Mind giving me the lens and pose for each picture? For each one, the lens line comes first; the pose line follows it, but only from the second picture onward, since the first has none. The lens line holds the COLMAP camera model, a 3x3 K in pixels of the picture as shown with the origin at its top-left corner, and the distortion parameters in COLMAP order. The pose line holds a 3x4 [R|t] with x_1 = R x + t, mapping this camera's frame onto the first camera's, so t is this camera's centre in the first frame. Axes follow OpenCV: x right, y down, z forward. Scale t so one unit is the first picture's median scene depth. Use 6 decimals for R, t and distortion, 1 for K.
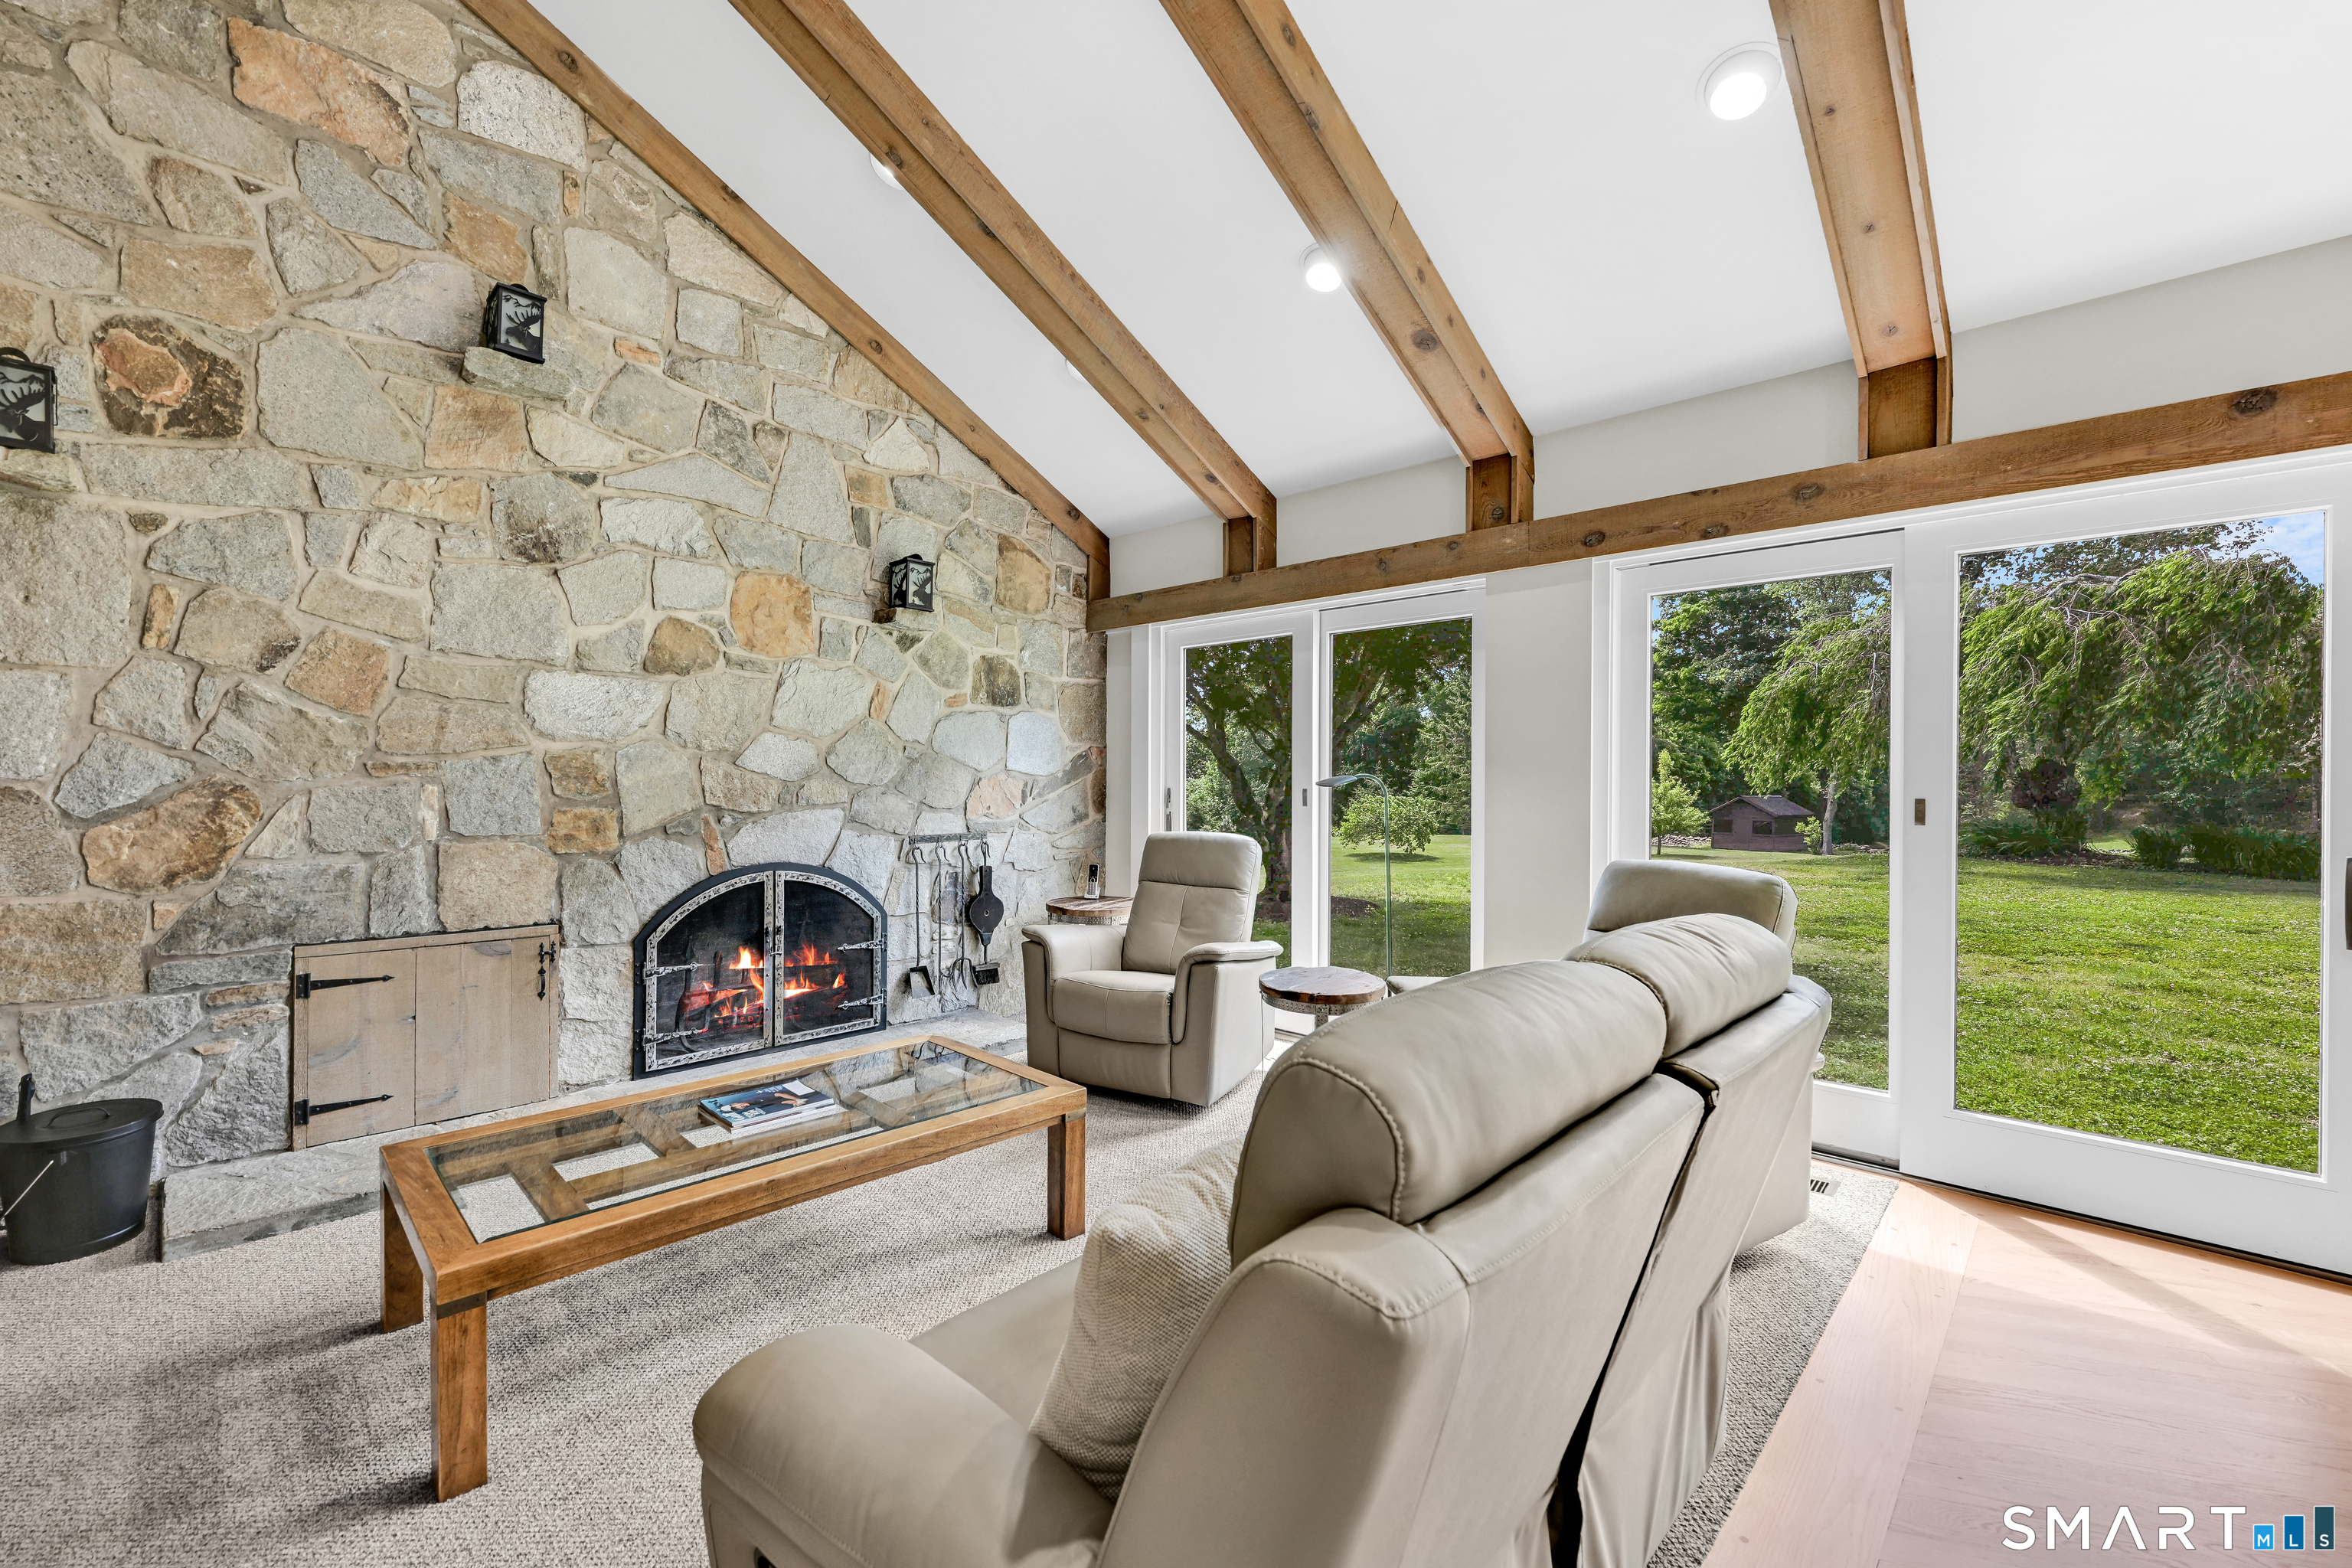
lens RADIAL K [[941.7, 0, 1104.7], [0, 941.7, 787.8], [0, 0, 1]] dist [0.001574, 0.000052]
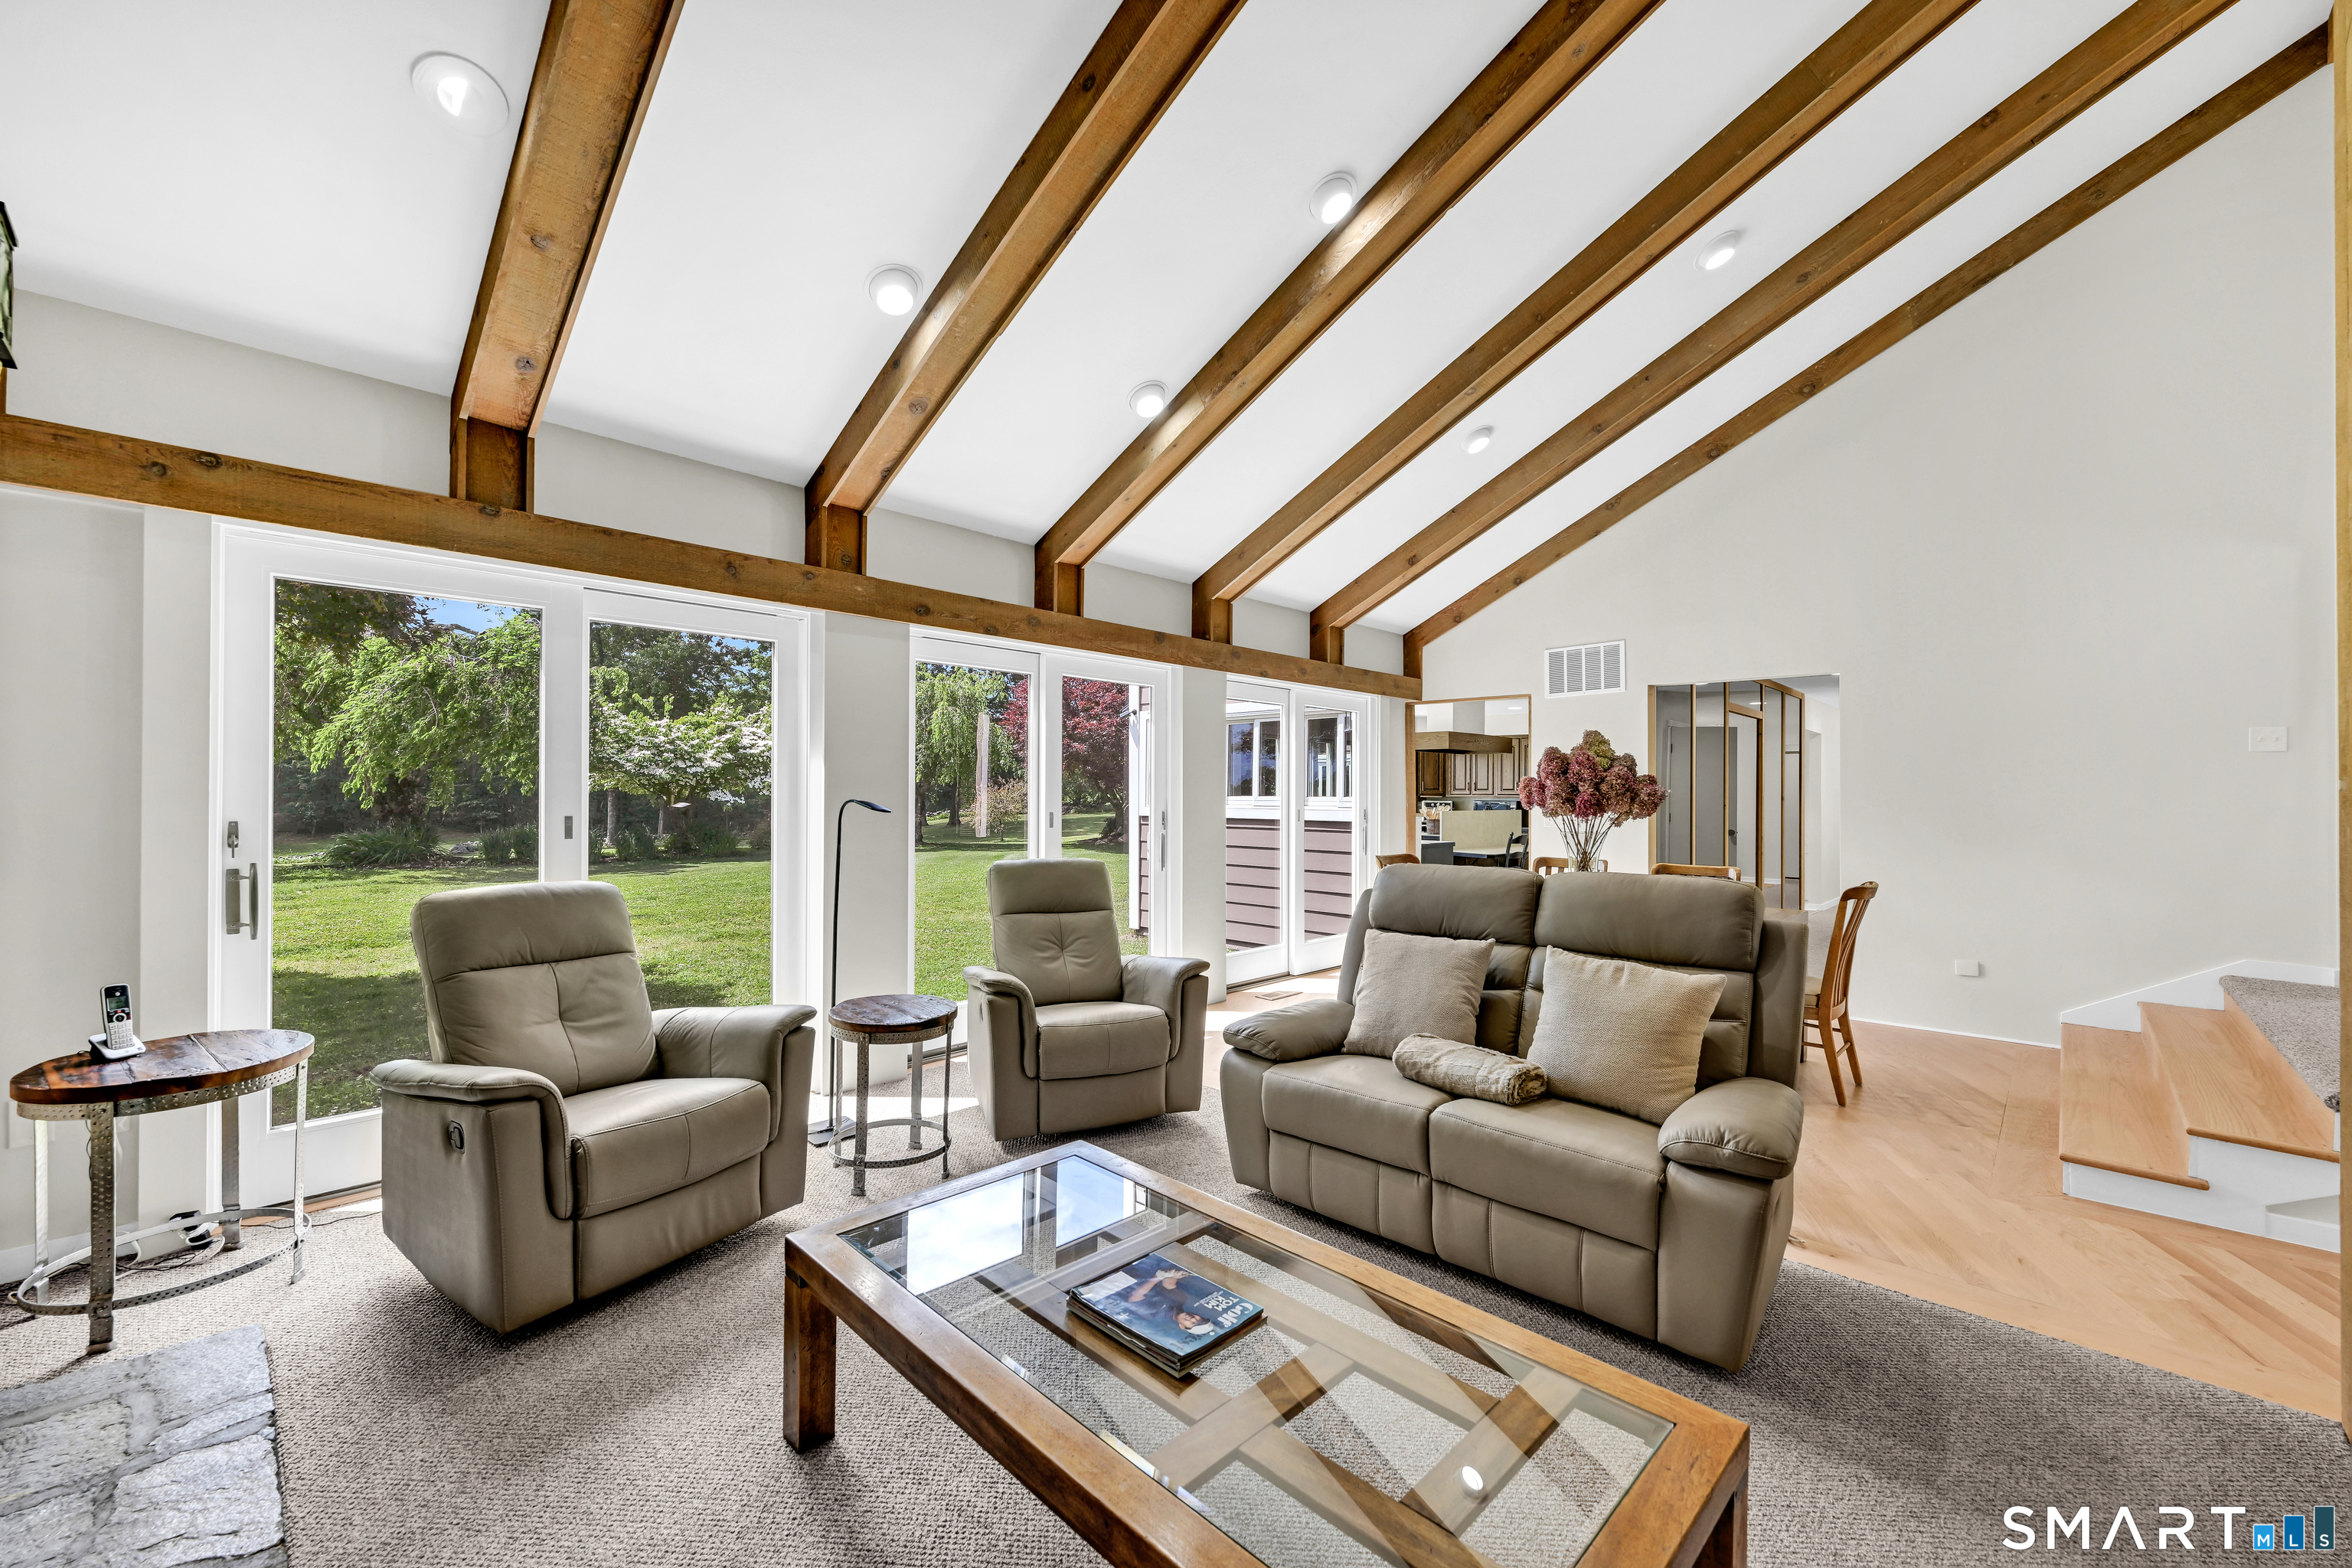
lens RADIAL K [[941.7, 0, 1104.7], [0, 941.7, 787.8], [0, 0, 1]] dist [0.001574, 0.000052]
pose [[0.006483, 0.003564, 0.999973, -0.542967], [0.008638, 0.999956, -0.003620, -0.014339], [-0.999942, 0.008661, 0.006451, 0.549605]]
